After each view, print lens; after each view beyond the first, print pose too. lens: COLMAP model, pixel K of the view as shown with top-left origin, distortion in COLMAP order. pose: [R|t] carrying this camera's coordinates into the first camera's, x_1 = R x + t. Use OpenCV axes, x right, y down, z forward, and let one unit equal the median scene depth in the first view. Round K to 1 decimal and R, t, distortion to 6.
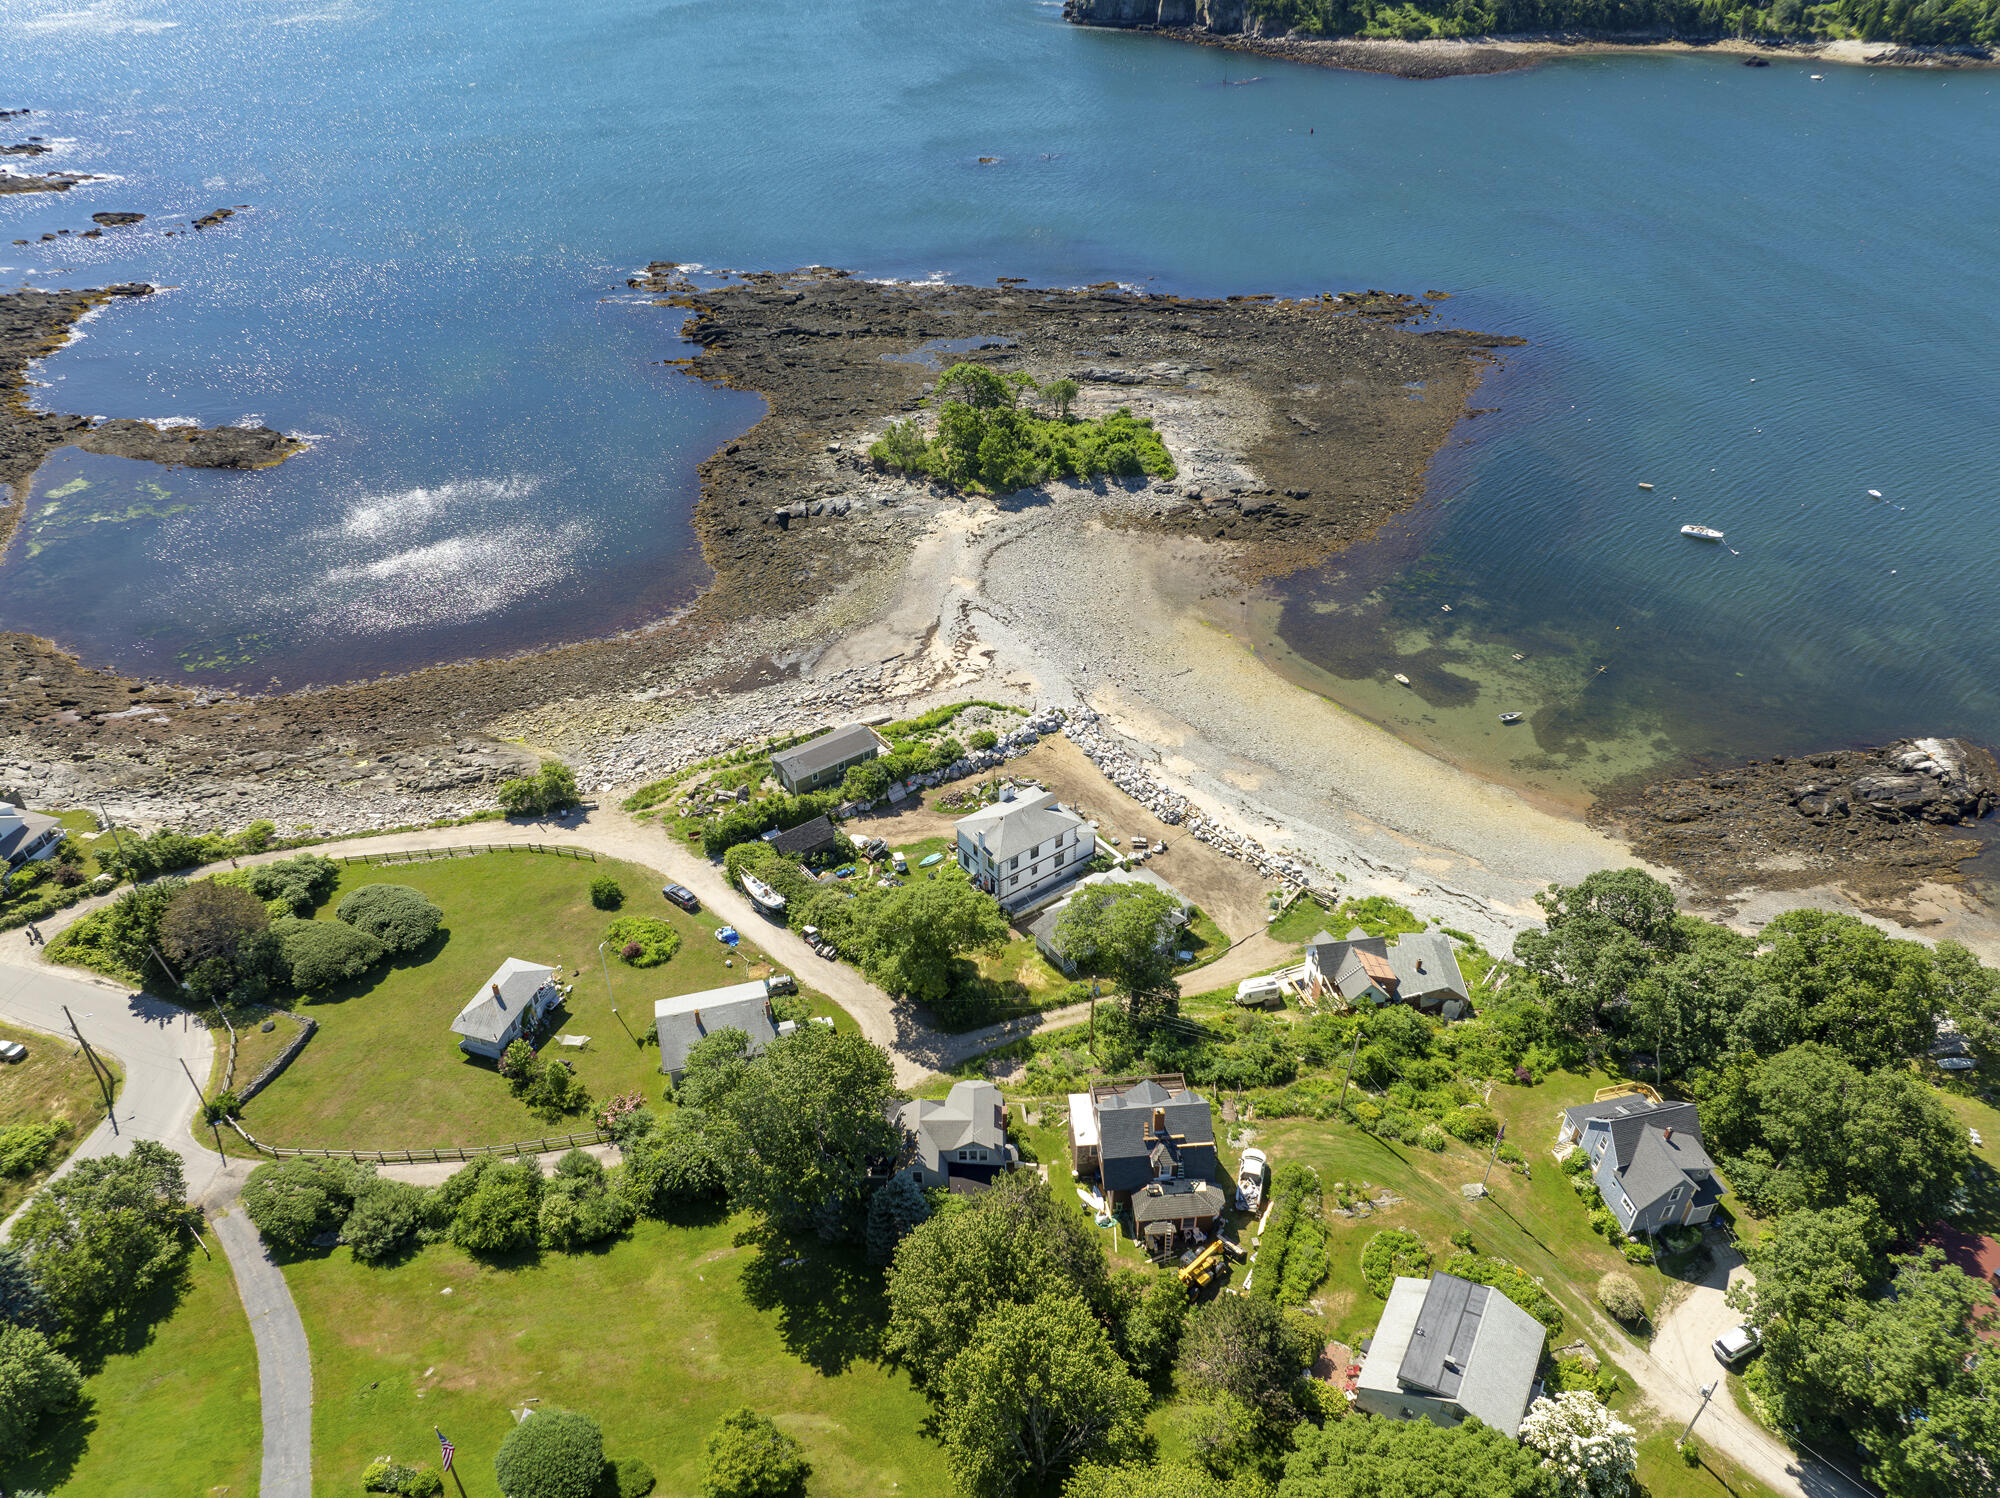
lens RADIAL K [[1403.0, 0, 991.5], [0, 1403.0, 741.3], [0, 0, 1]] dist [-0.044977, 0.020592]
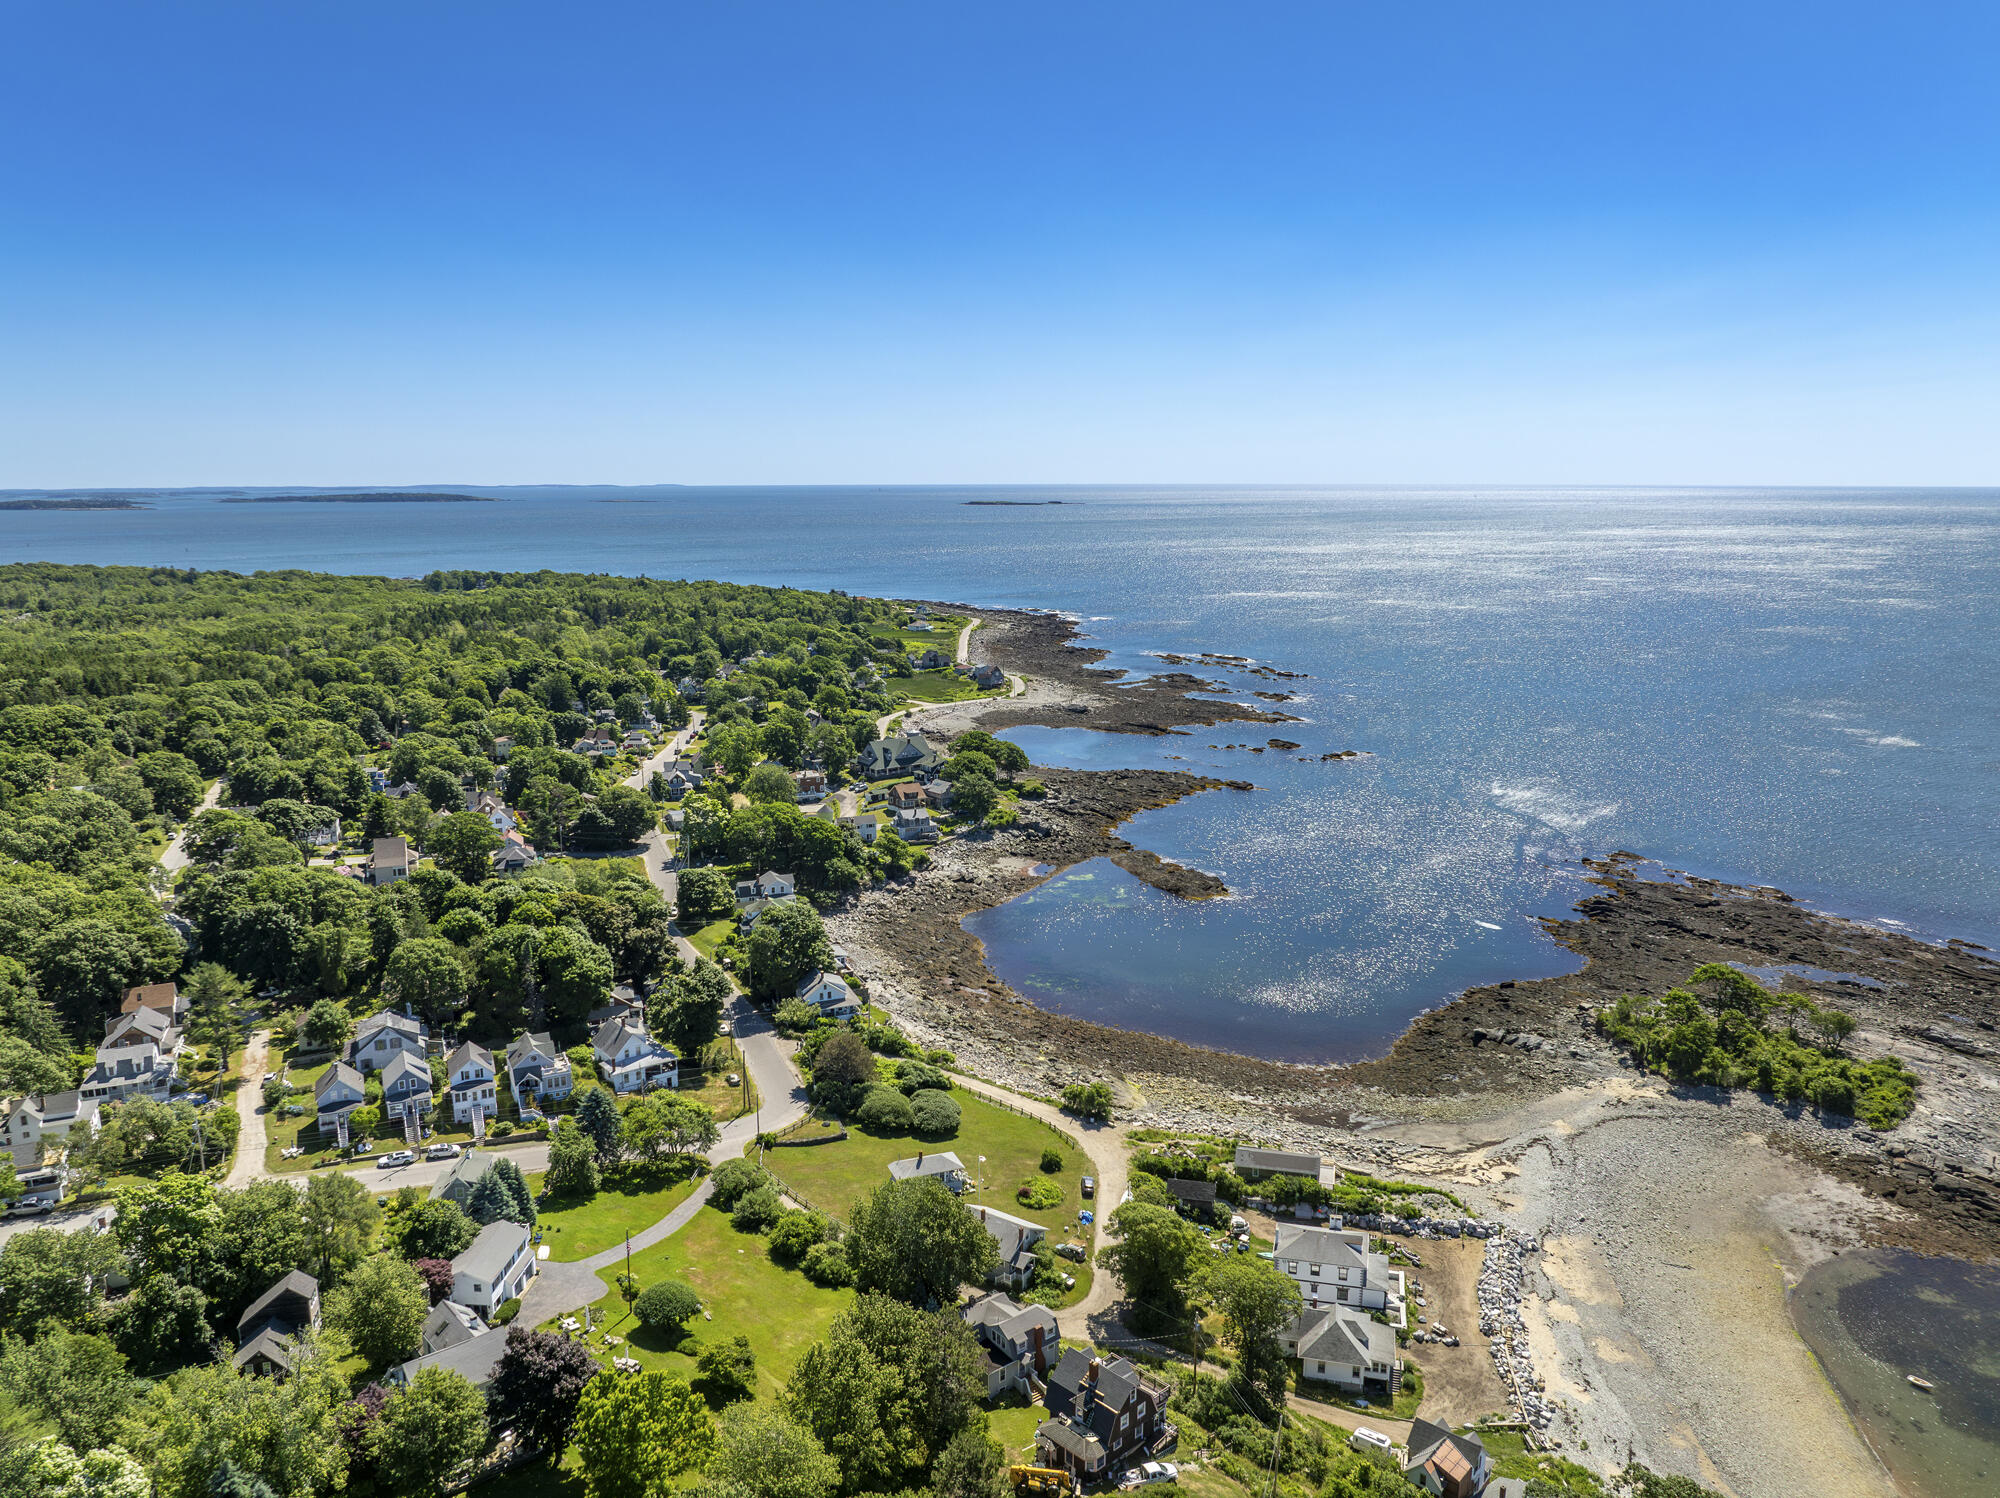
lens RADIAL K [[1417.8, 0, 993.9], [0, 1417.8, 751.9], [0, 0, 1]] dist [-0.028496, -0.021010]
pose [[0.622598, 0.152043, -0.767629, 0.510689], [-0.446468, 0.874638, -0.188877, 0.032523], [0.642680, 0.460316, 0.612430, -0.053018]]
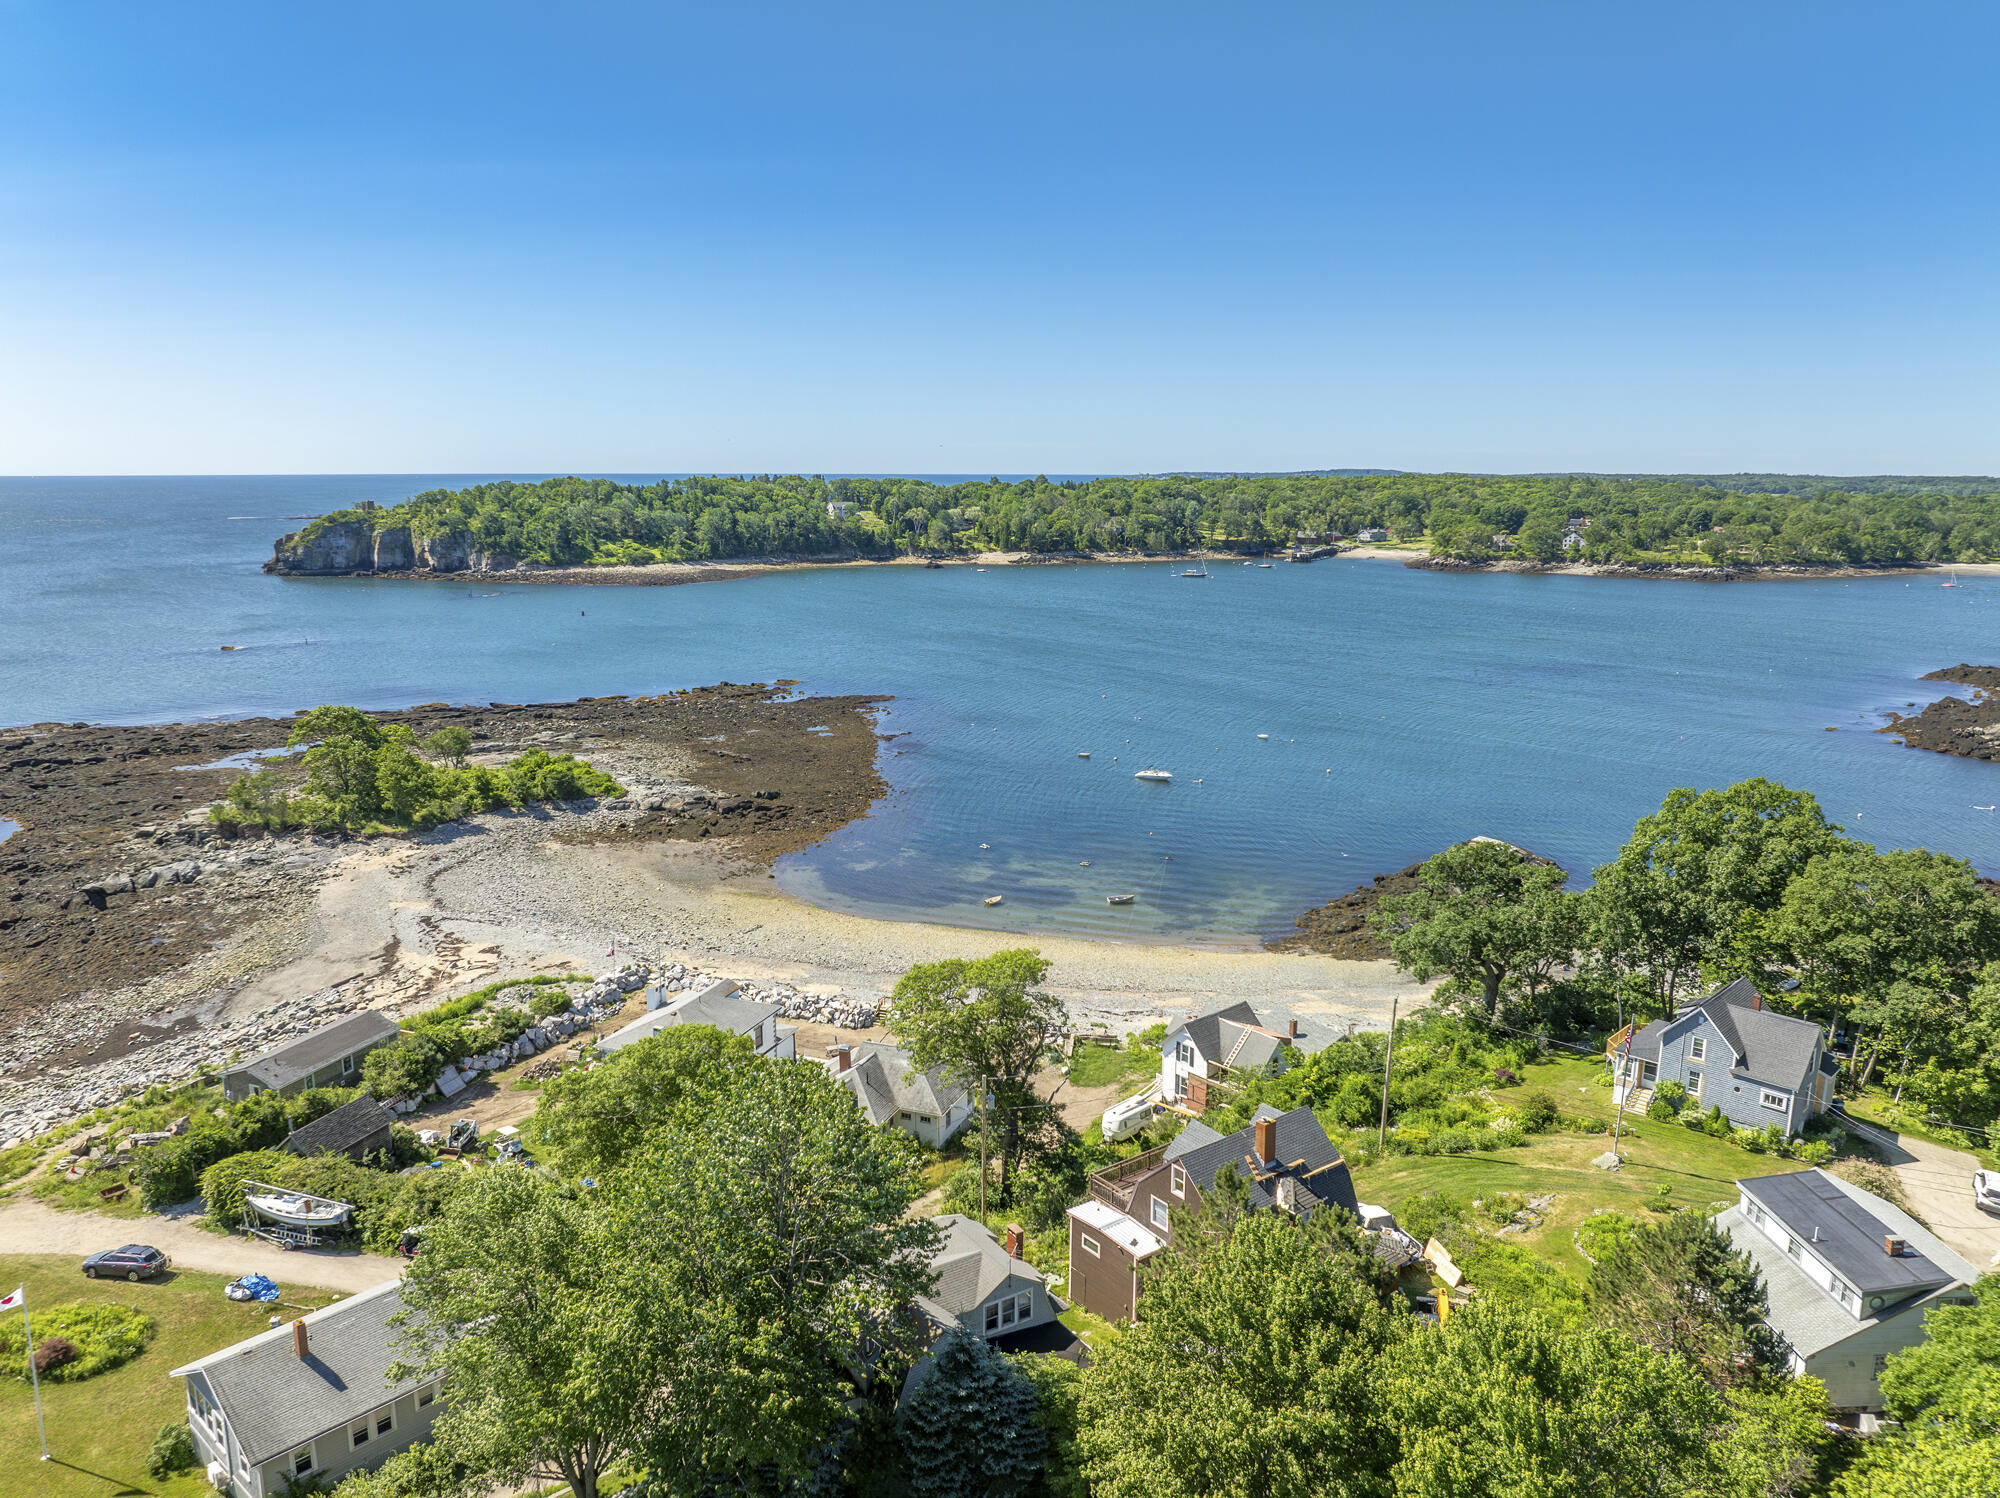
lens RADIAL K [[1417.8, 0, 993.9], [0, 1417.8, 751.9], [0, 0, 1]] dist [-0.028496, -0.021010]
pose [[0.845405, -0.094079, 0.525776, -0.149969], [0.298904, 0.899127, -0.319729, 0.149177], [-0.442660, 0.427457, 0.788247, 0.268358]]
